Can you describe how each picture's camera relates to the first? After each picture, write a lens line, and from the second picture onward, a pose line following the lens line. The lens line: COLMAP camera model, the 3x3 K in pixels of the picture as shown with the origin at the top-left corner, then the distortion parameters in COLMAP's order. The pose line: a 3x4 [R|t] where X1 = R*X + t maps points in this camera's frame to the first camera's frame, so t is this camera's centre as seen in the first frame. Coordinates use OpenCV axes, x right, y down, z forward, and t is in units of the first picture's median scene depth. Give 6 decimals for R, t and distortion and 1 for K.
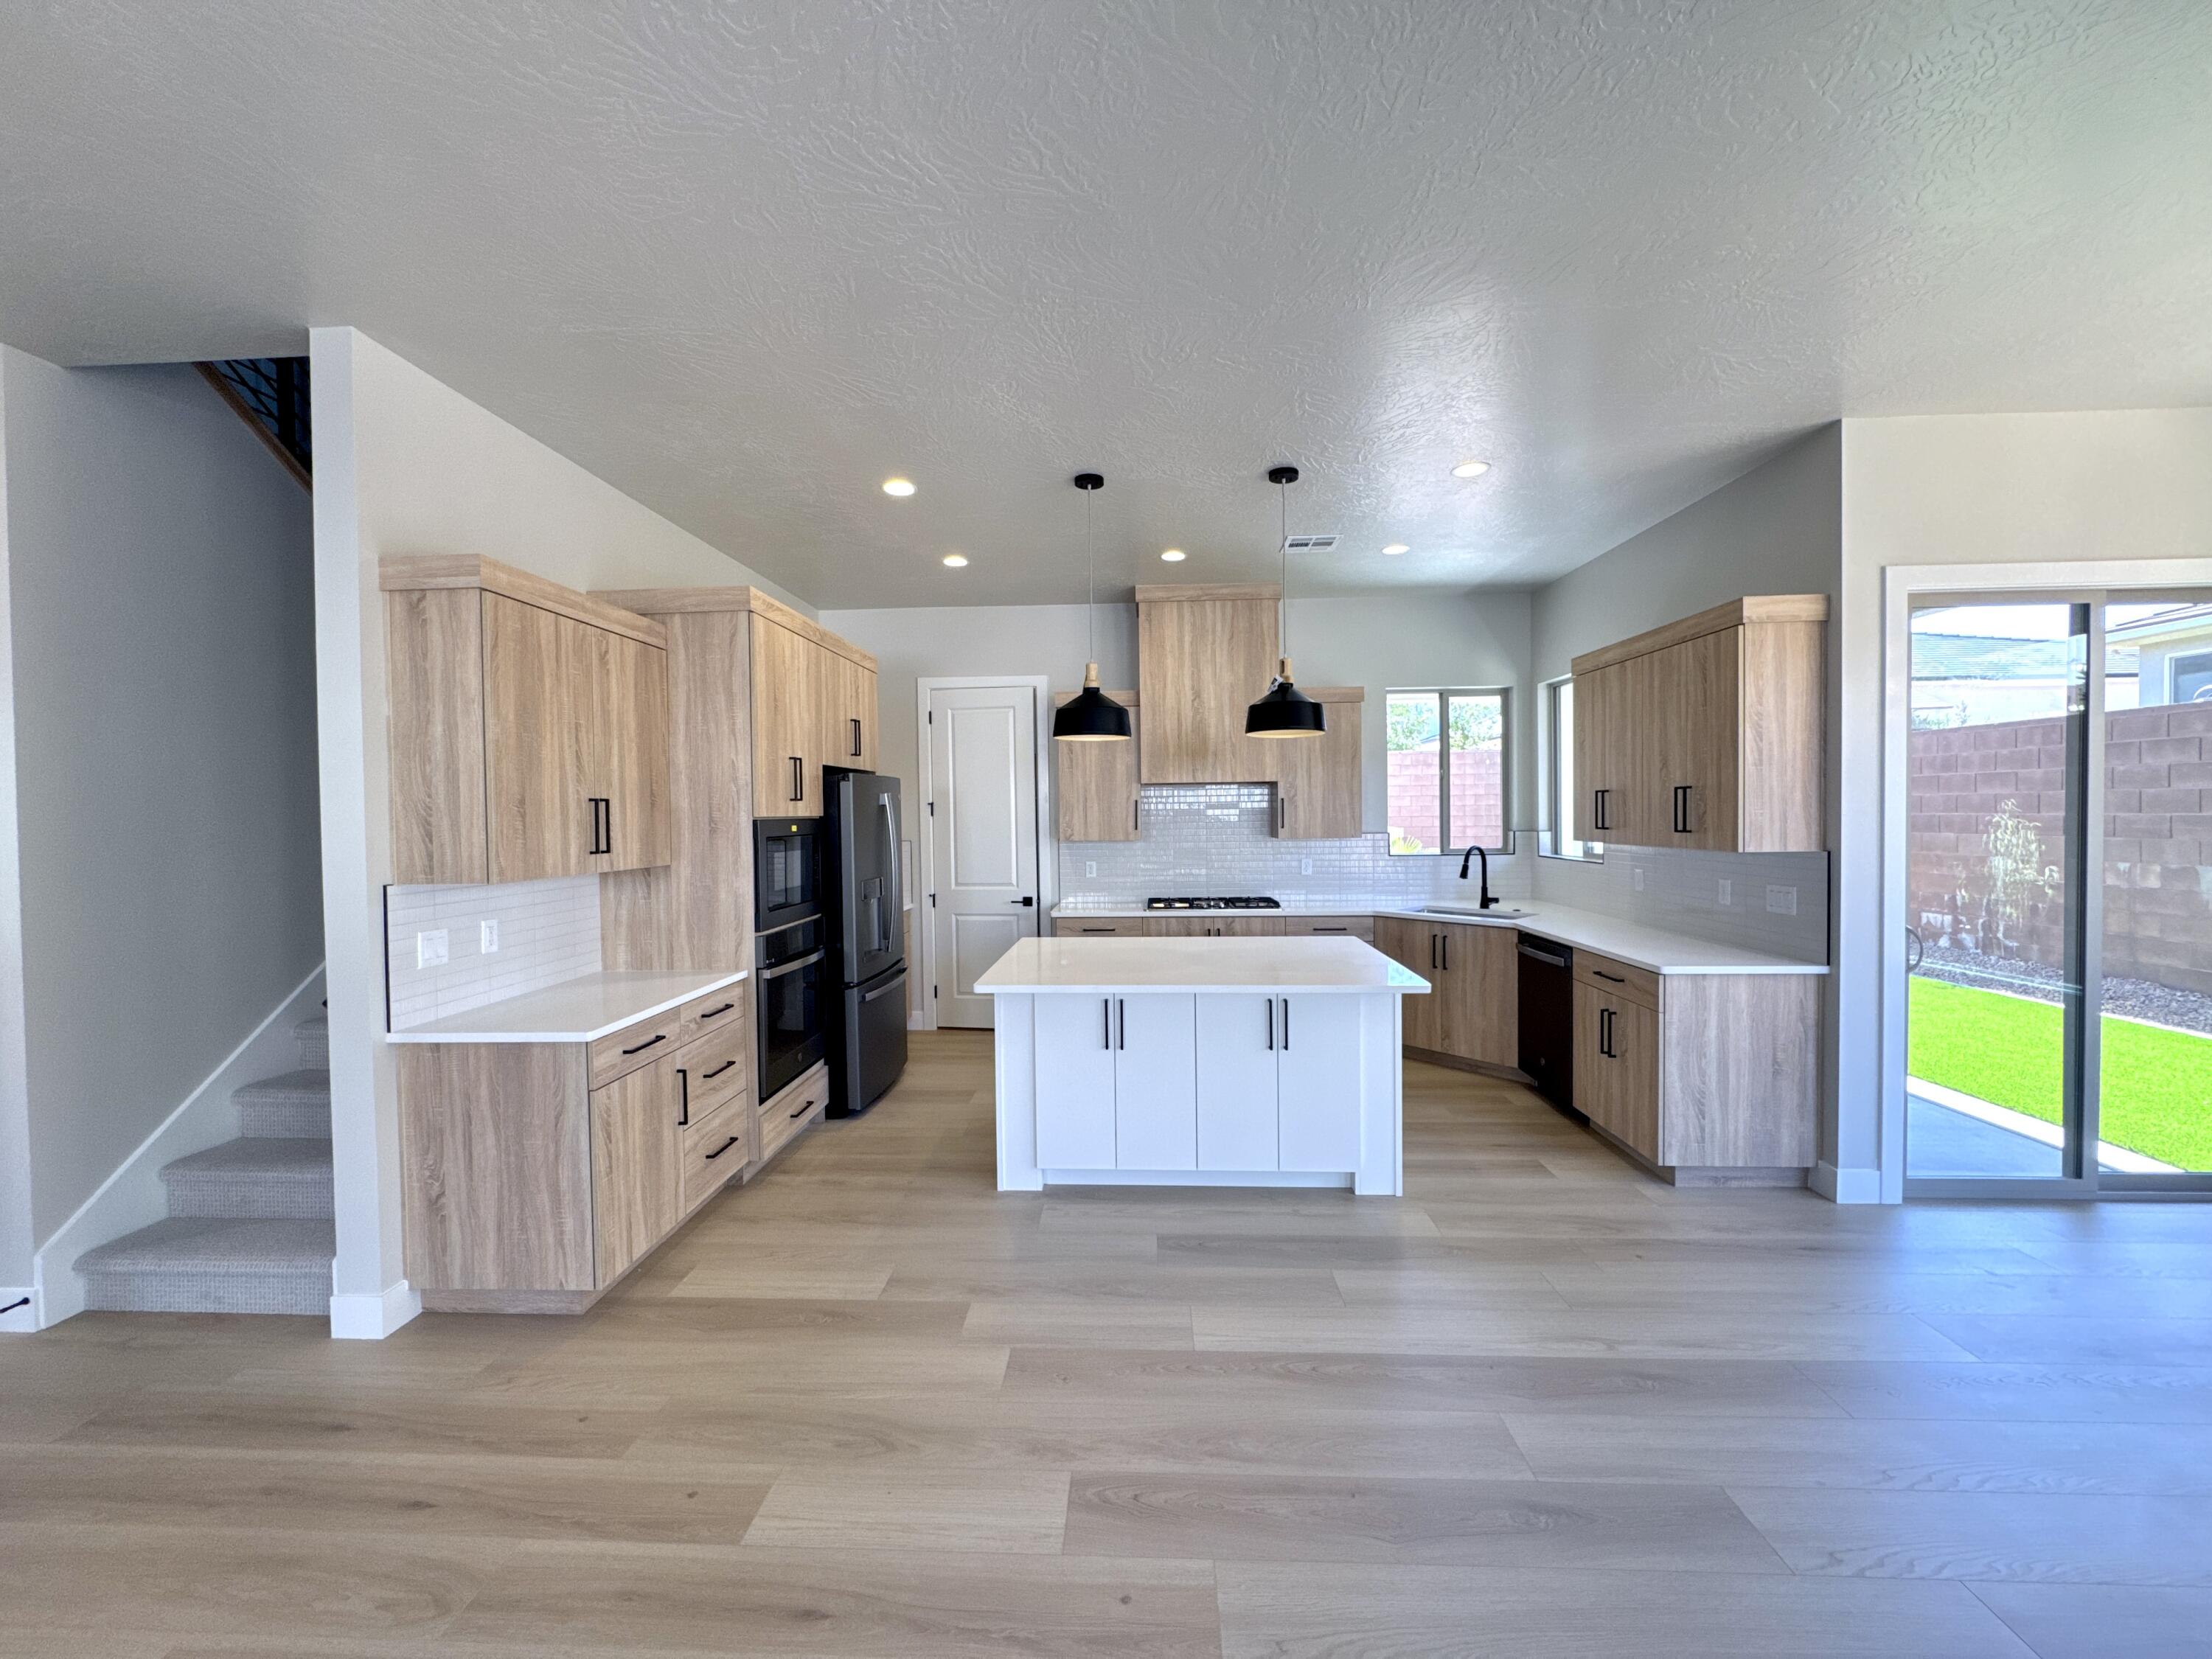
lens RADIAL K [[884.3, 0, 1106.0], [0, 884.3, 829.5], [0, 0, 1]] dist [-0.000204, 0.000923]
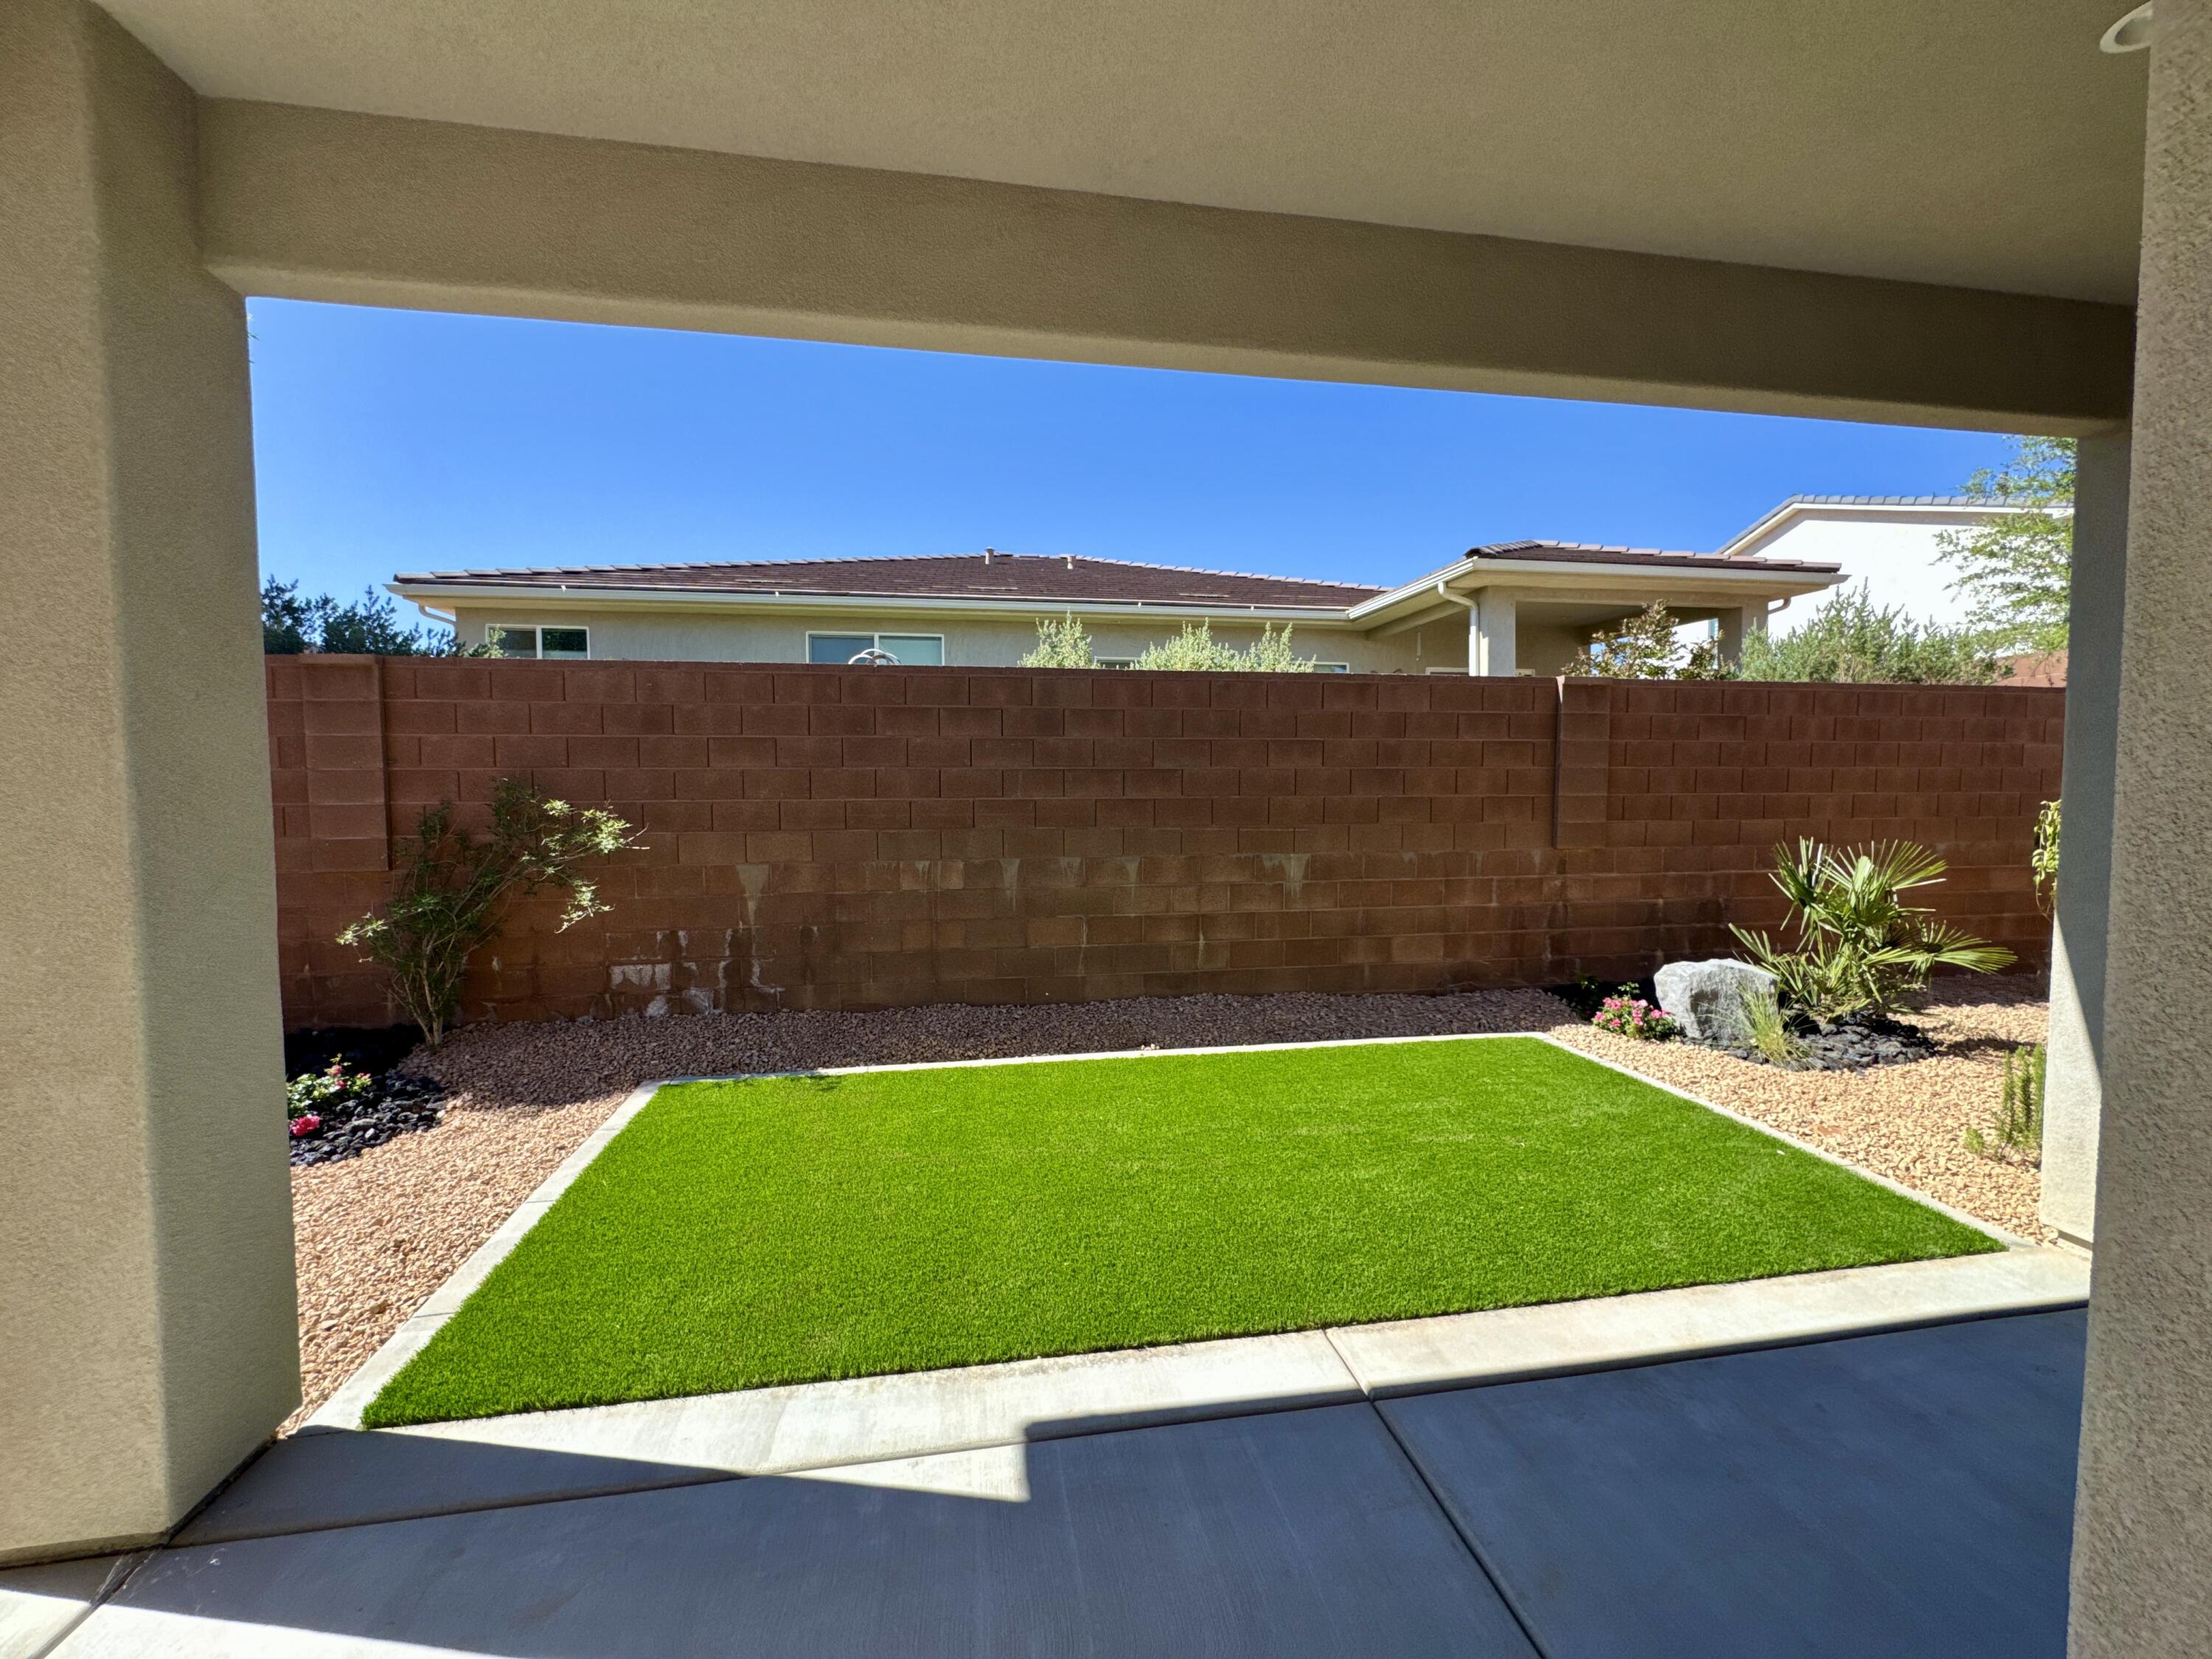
lens RADIAL K [[884.3, 0, 1106.0], [0, 884.3, 829.5], [0, 0, 1]] dist [-0.000204, 0.000923]
pose [[-0.208194, -0.038124, 0.977344, 0.368181], [0.024831, 0.998712, 0.044247, -0.022438], [-0.977772, 0.033481, -0.206979, 1.066916]]
